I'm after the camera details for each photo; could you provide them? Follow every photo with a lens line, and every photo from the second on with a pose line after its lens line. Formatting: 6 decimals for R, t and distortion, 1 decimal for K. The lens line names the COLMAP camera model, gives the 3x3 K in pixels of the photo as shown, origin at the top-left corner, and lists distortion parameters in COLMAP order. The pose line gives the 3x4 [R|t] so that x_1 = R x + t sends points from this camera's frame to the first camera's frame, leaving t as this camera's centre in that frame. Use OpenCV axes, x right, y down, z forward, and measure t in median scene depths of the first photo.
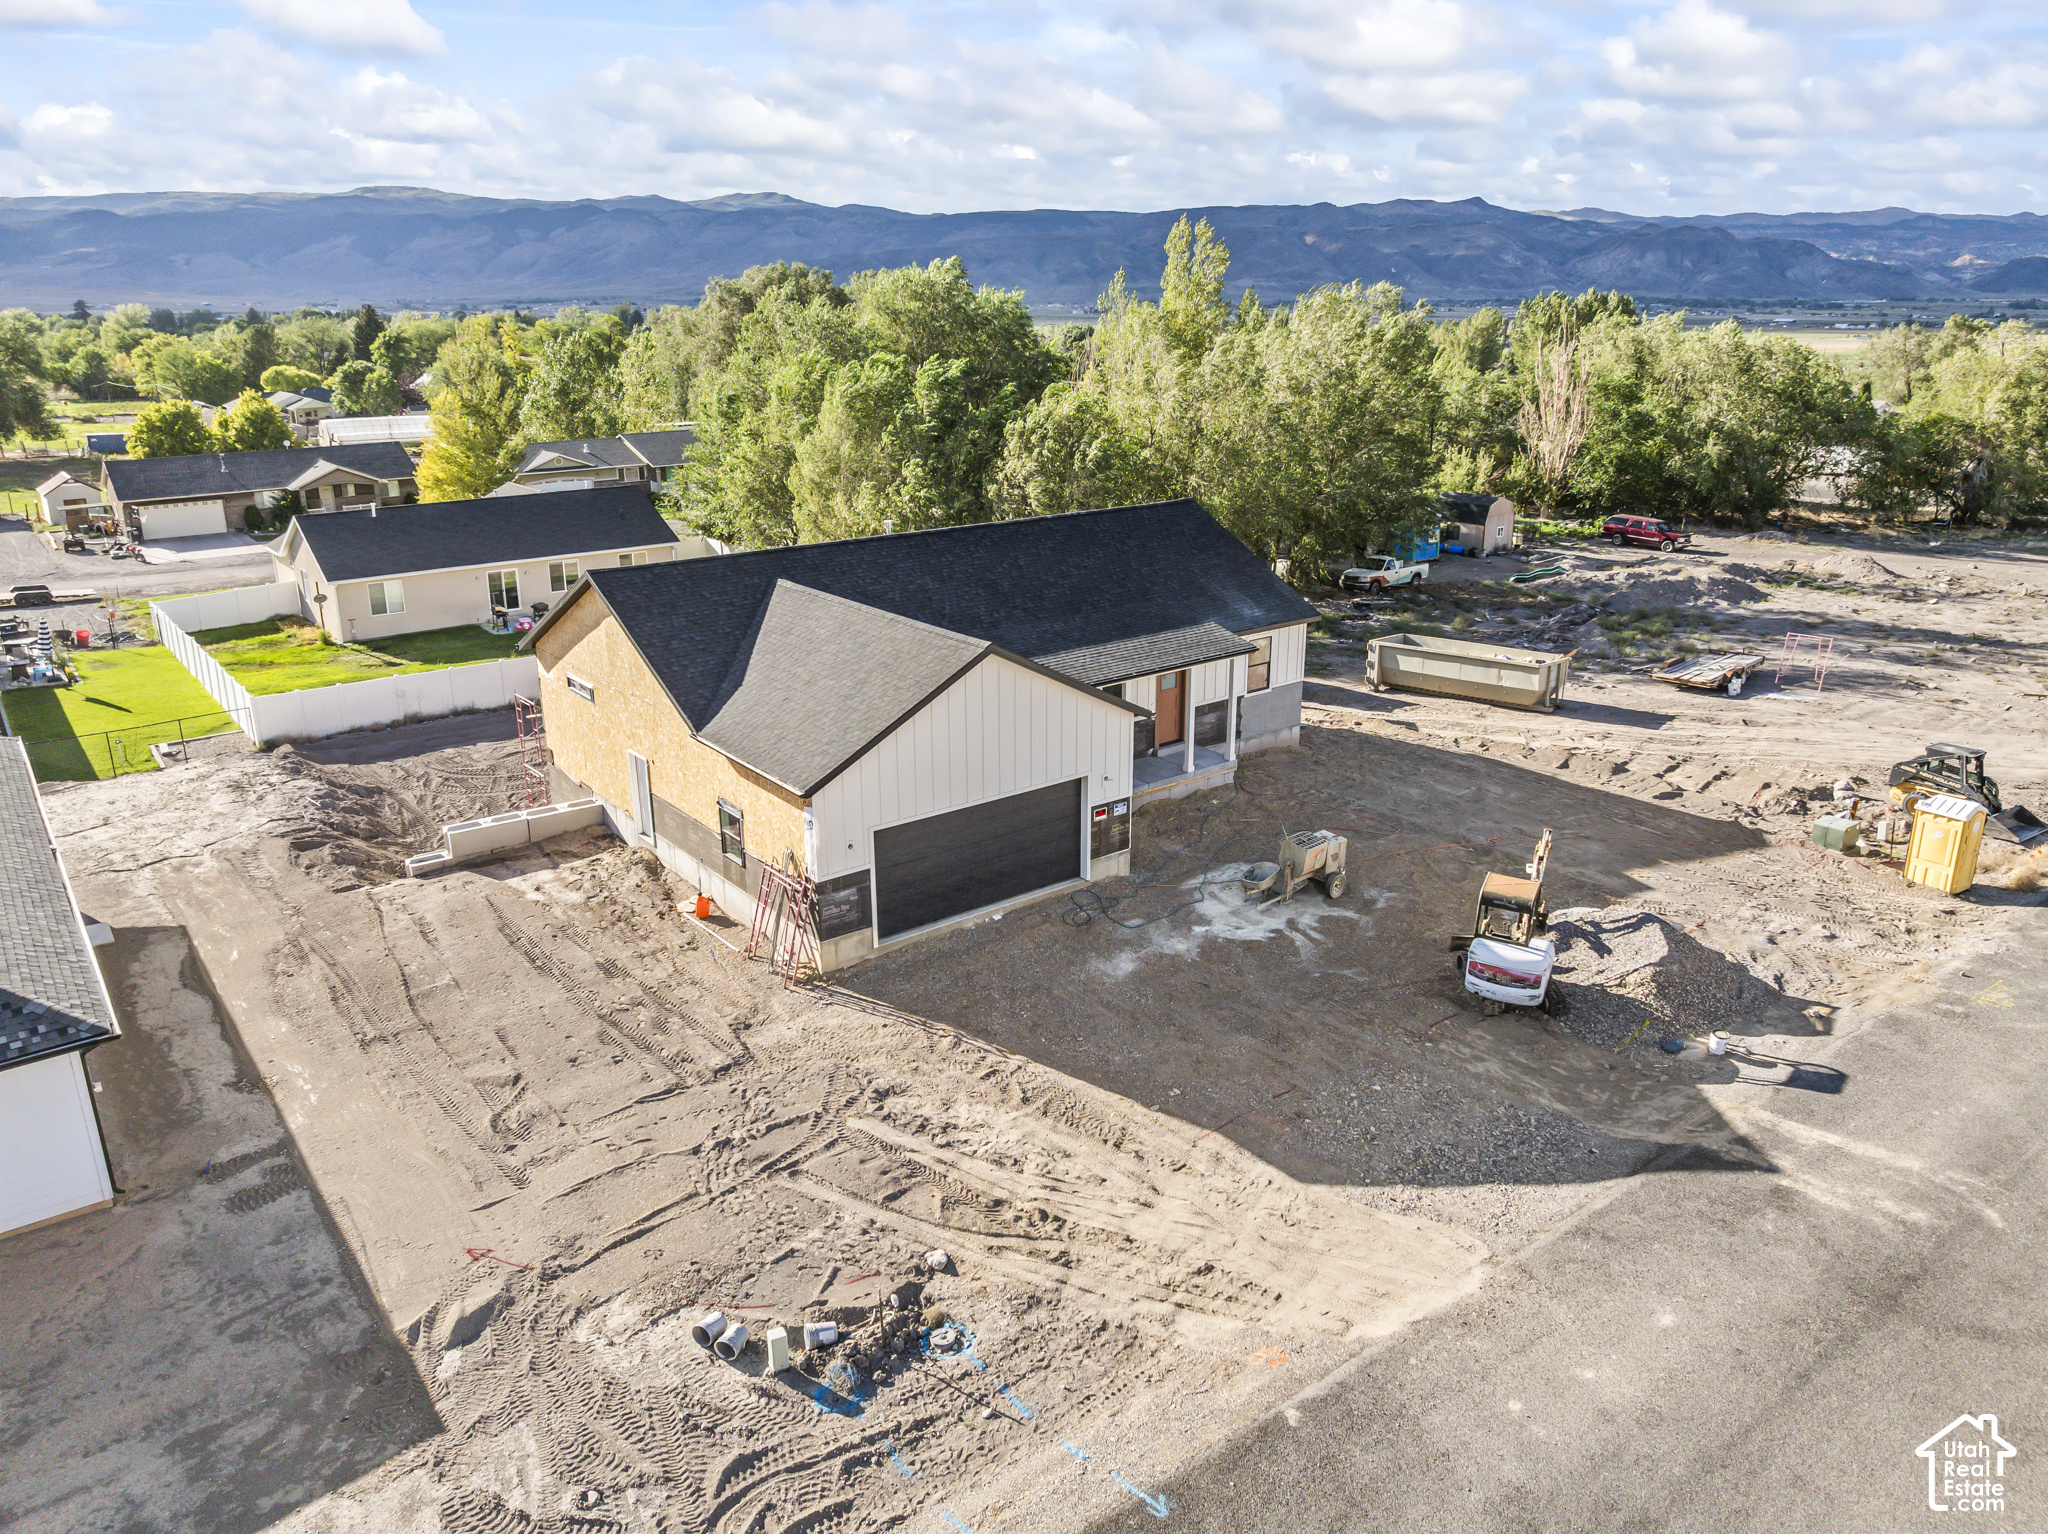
lens RADIAL K [[1437.7, 0, 1029.6], [0, 1437.7, 761.9], [0, 0, 1]] dist [-0.036826, -0.003865]
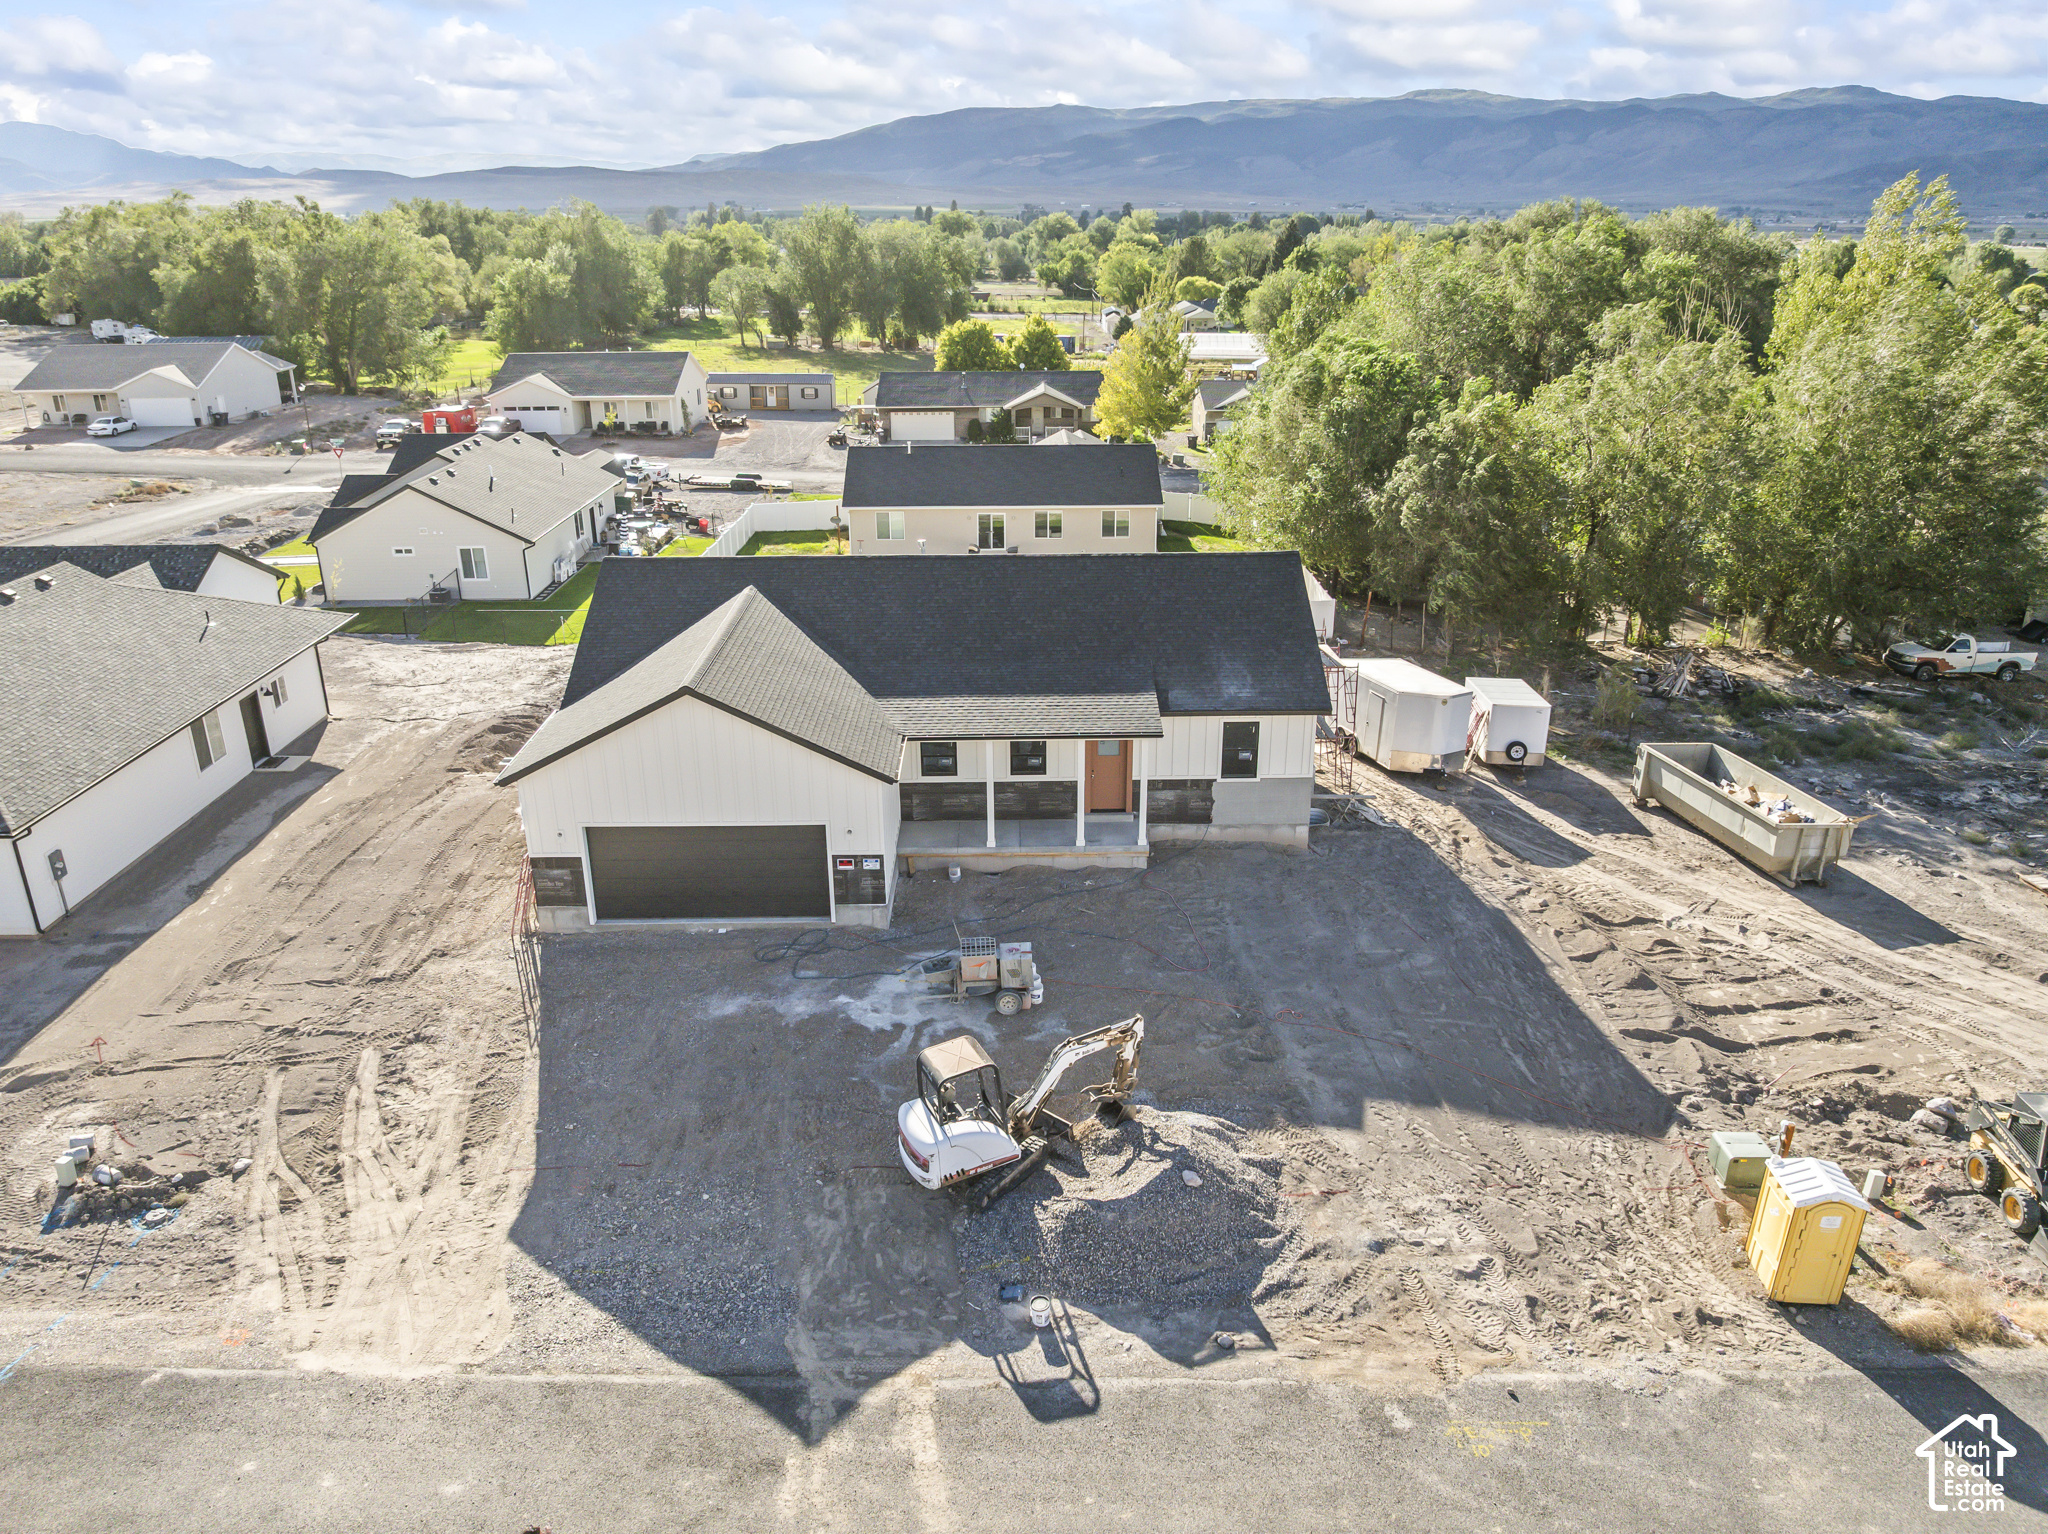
lens RADIAL K [[1437.7, 0, 1029.6], [0, 1437.7, 761.9], [0, 0, 1]] dist [-0.036826, -0.003865]
pose [[0.793690, 0.219744, -0.567247, 0.749972], [-0.185358, 0.975495, 0.118540, -0.188551], [0.579395, 0.011060, 0.814972, 0.247128]]
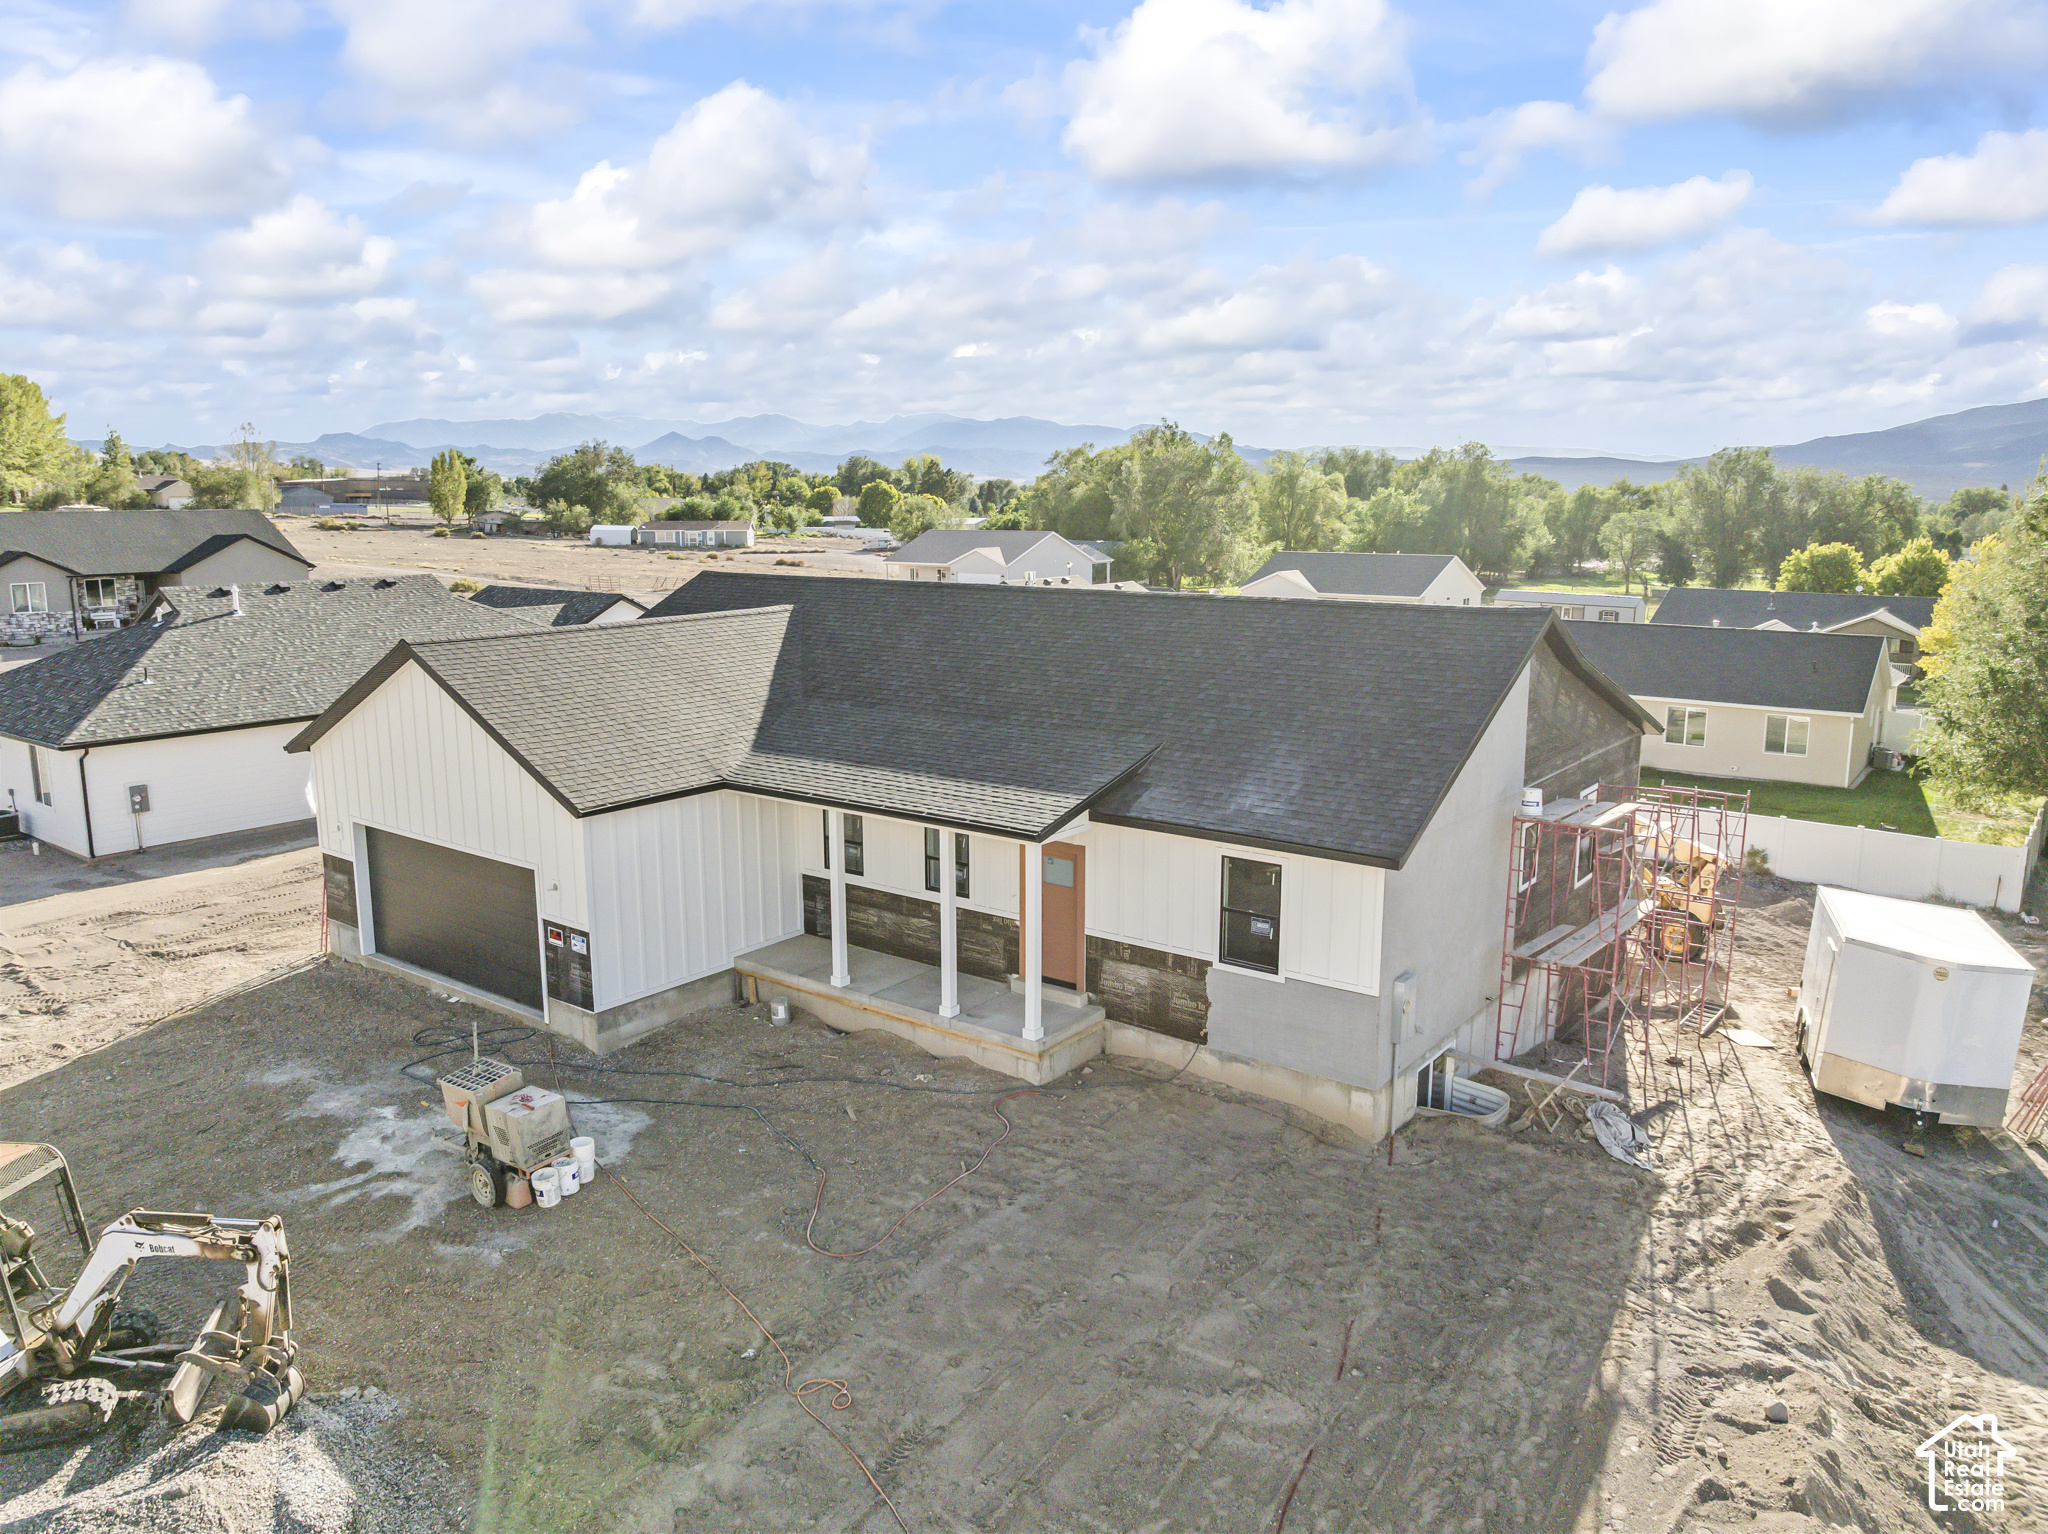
lens RADIAL K [[1437.7, 0, 1029.6], [0, 1437.7, 761.9], [0, 0, 1]] dist [-0.036826, -0.003865]
pose [[0.255683, 0.178293, -0.950178, 0.777199], [-0.299362, 0.949141, 0.097544, -0.186246], [0.919244, 0.259507, 0.296053, 1.023416]]
